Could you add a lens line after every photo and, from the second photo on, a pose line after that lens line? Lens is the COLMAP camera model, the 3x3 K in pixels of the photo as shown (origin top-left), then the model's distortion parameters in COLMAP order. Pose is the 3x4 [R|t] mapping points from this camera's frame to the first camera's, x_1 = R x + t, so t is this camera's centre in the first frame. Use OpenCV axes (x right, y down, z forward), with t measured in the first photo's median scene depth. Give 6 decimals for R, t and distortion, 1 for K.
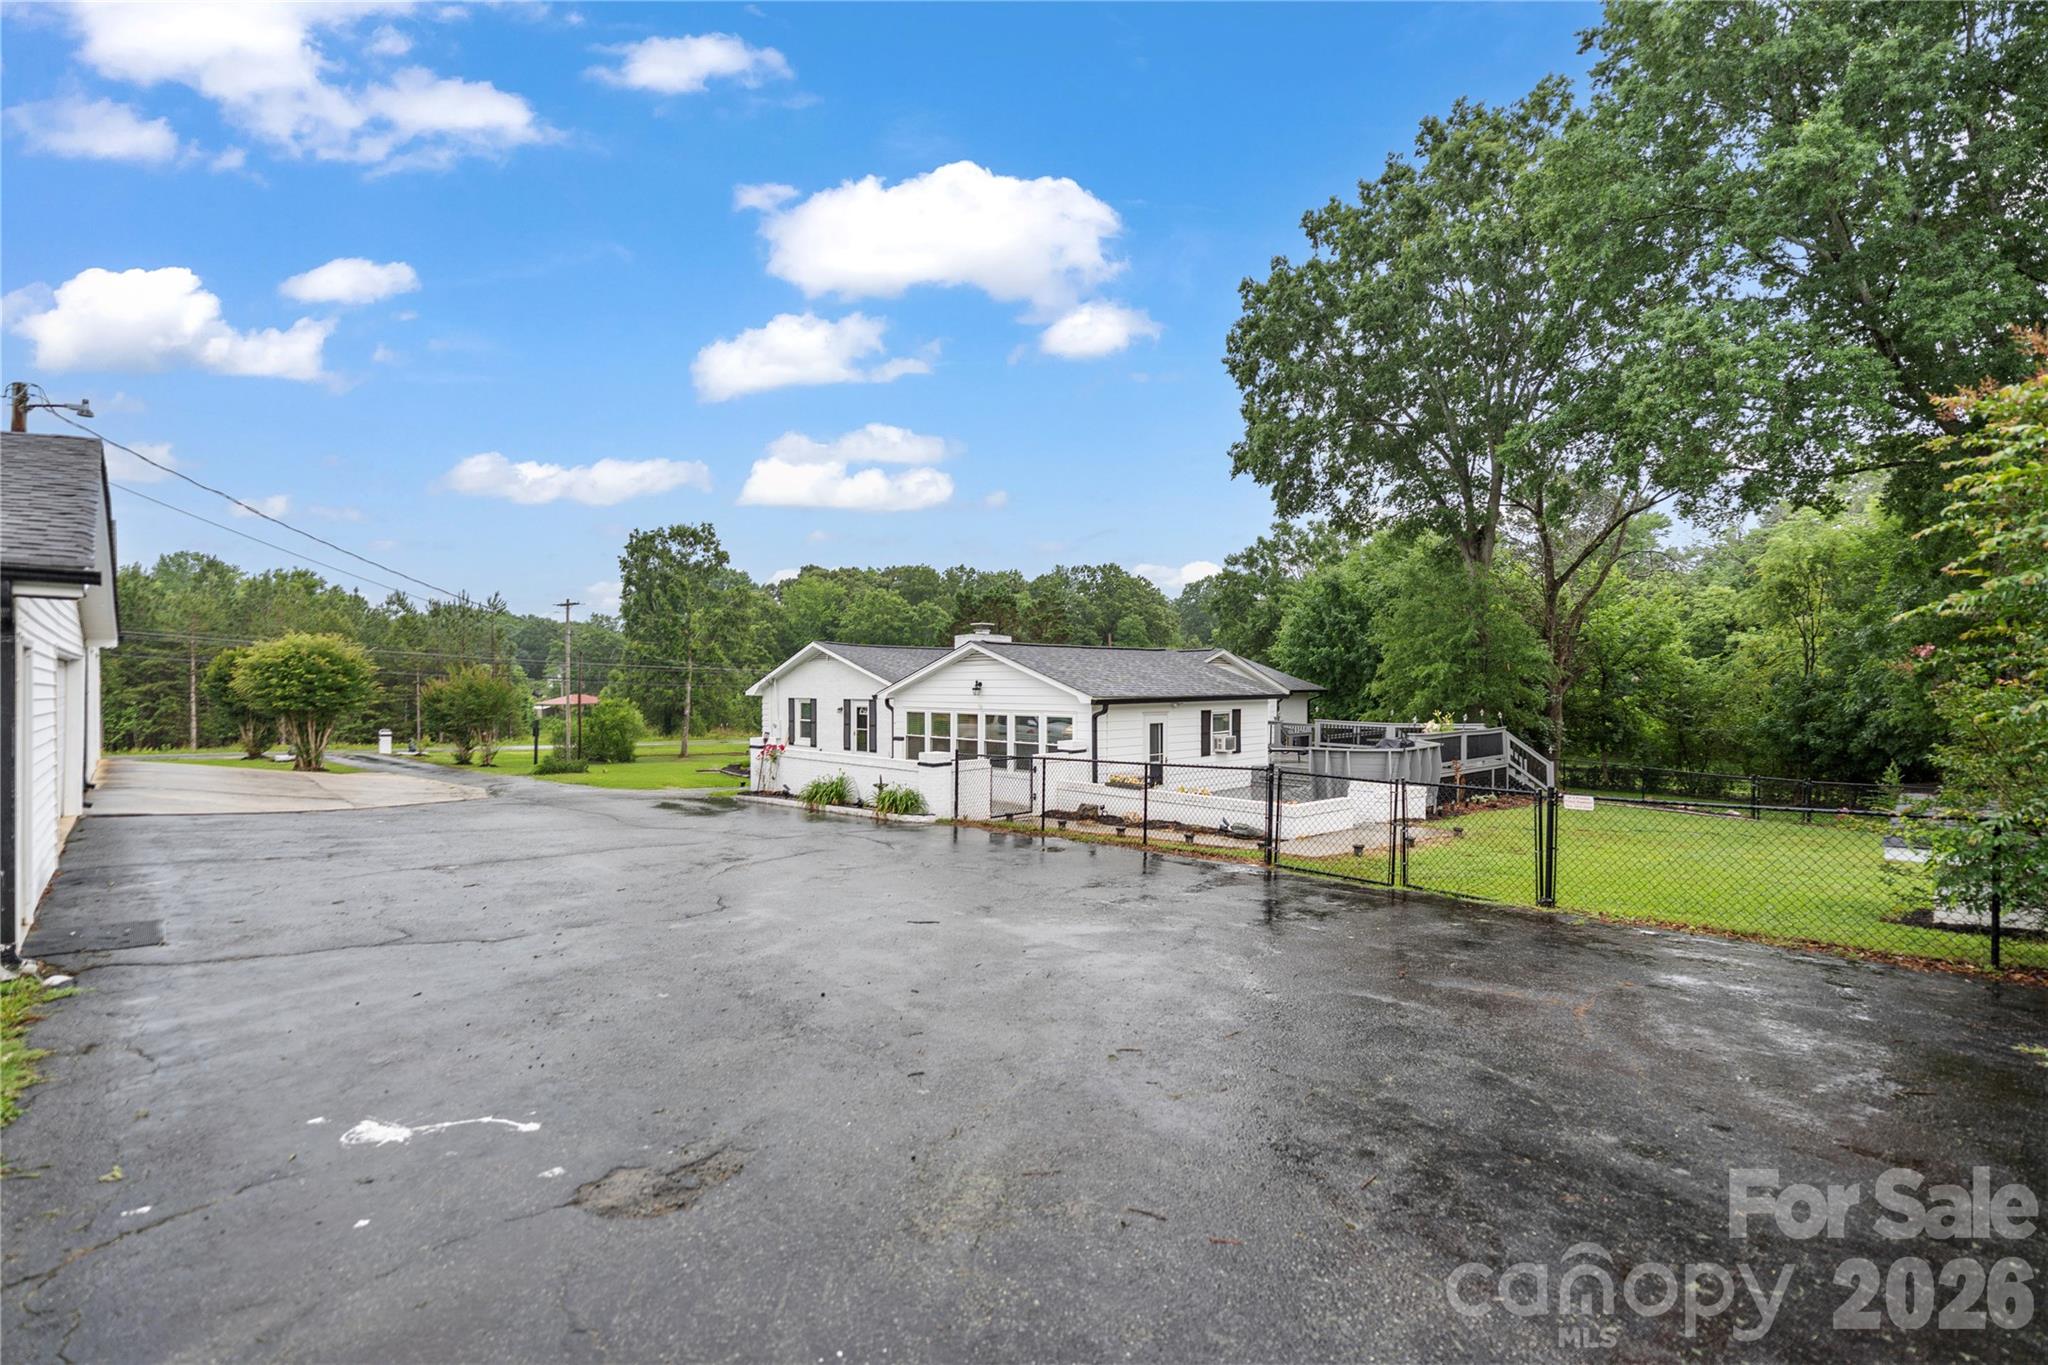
lens RADIAL K [[945.2, 0, 1020.0], [0, 945.2, 672.9], [0, 0, 1]] dist [-0.007915, 0.000198]
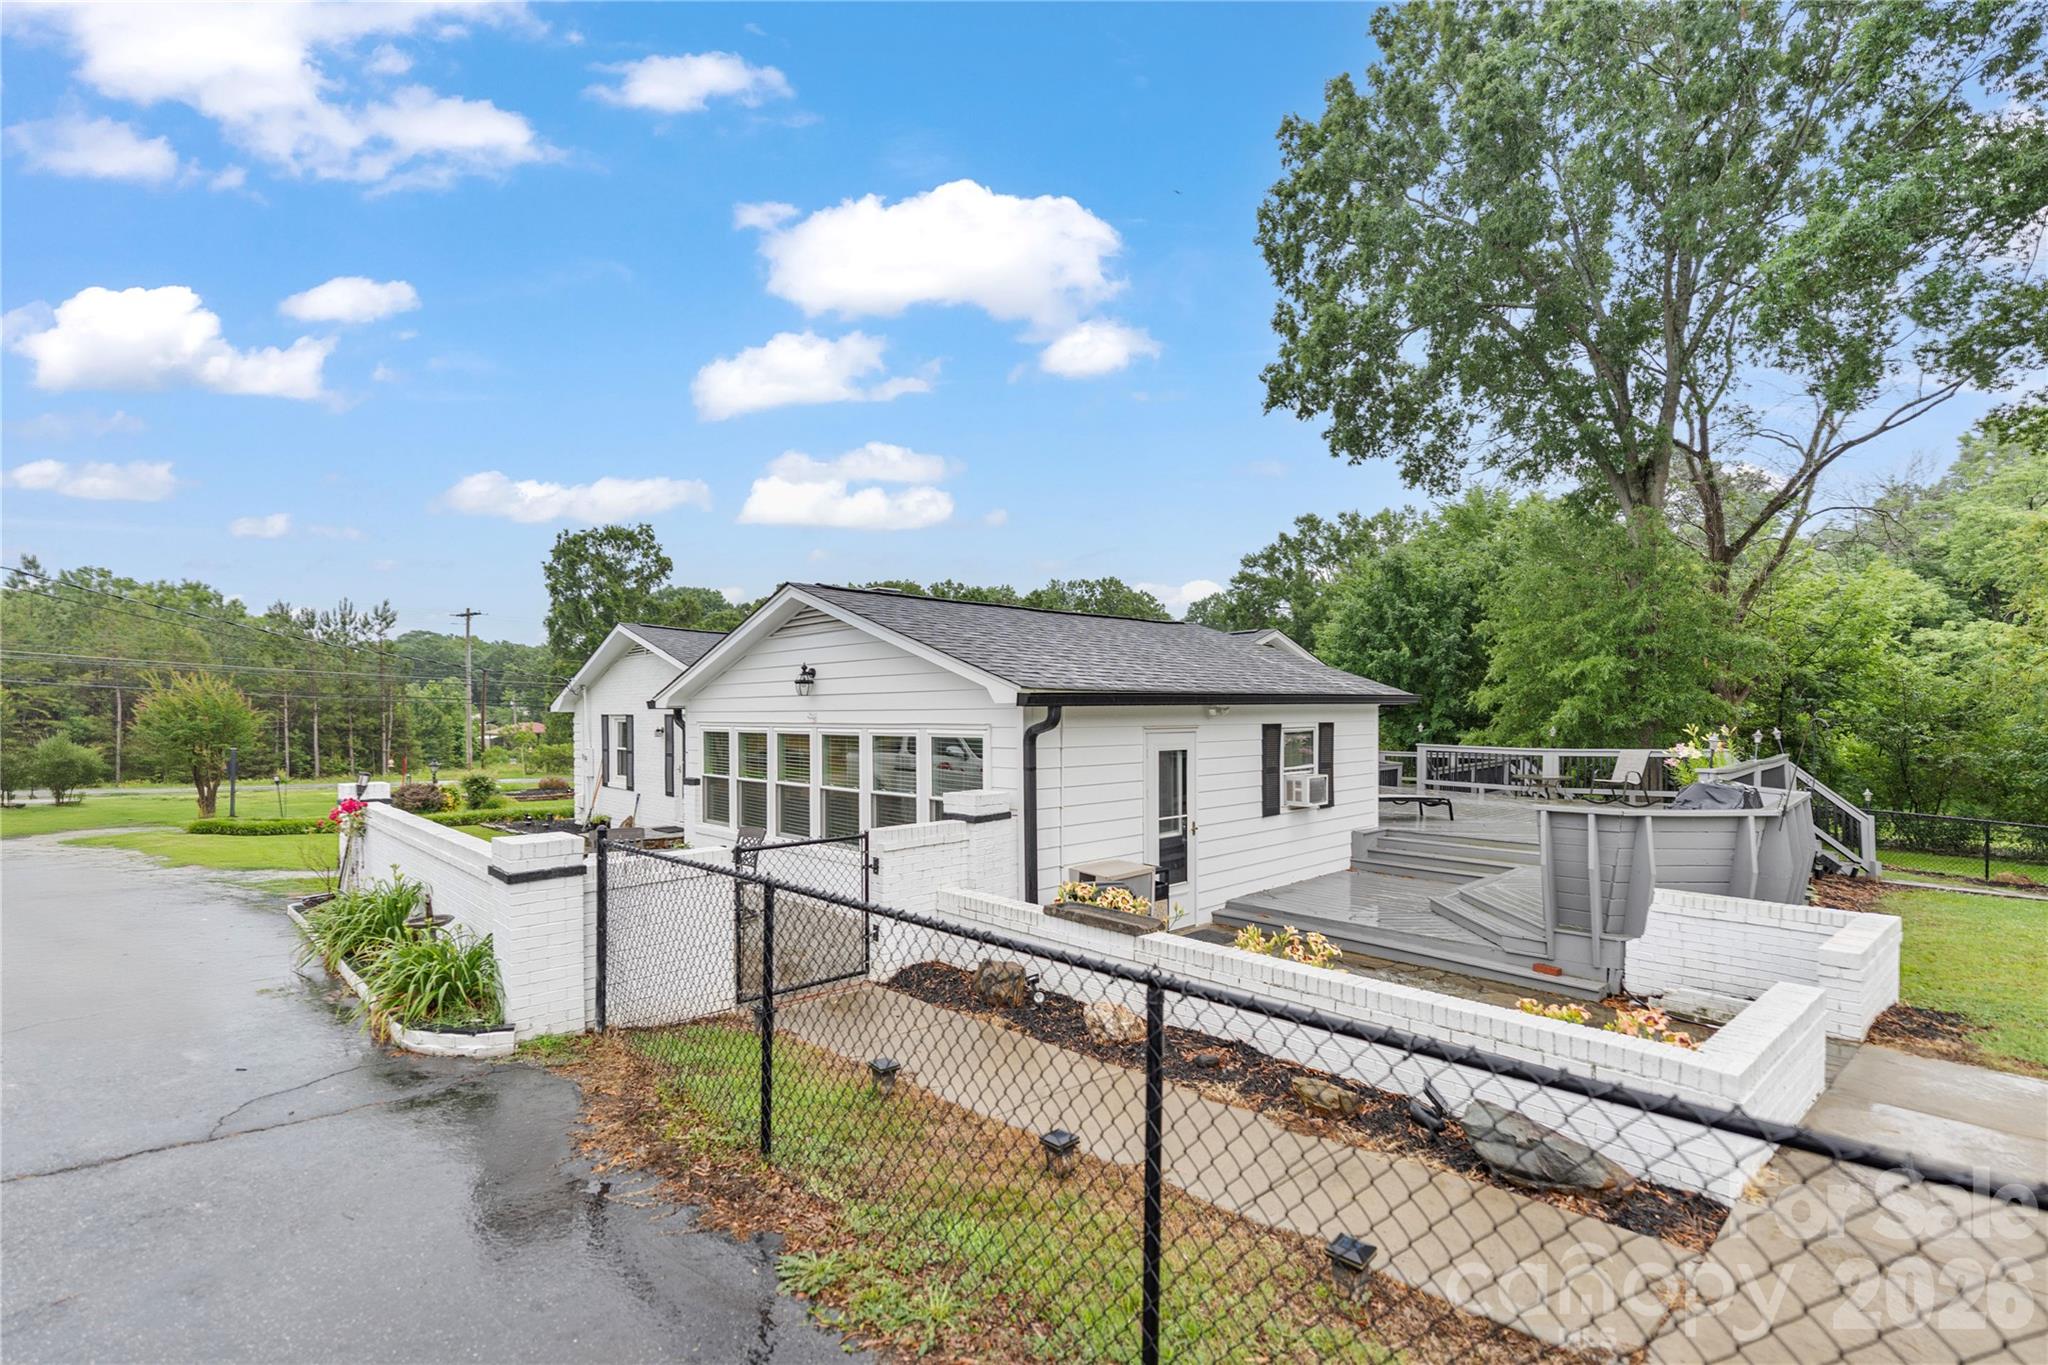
lens RADIAL K [[945.2, 0, 1027.8], [0, 945.2, 686.5], [0, 0, 1]] dist [-0.007915, 0.000198]
pose [[0.999984, -0.004220, 0.003724, 0.038339], [0.004281, 0.999854, -0.016550, 0.015797], [-0.003654, 0.016566, 0.999856, 0.287030]]
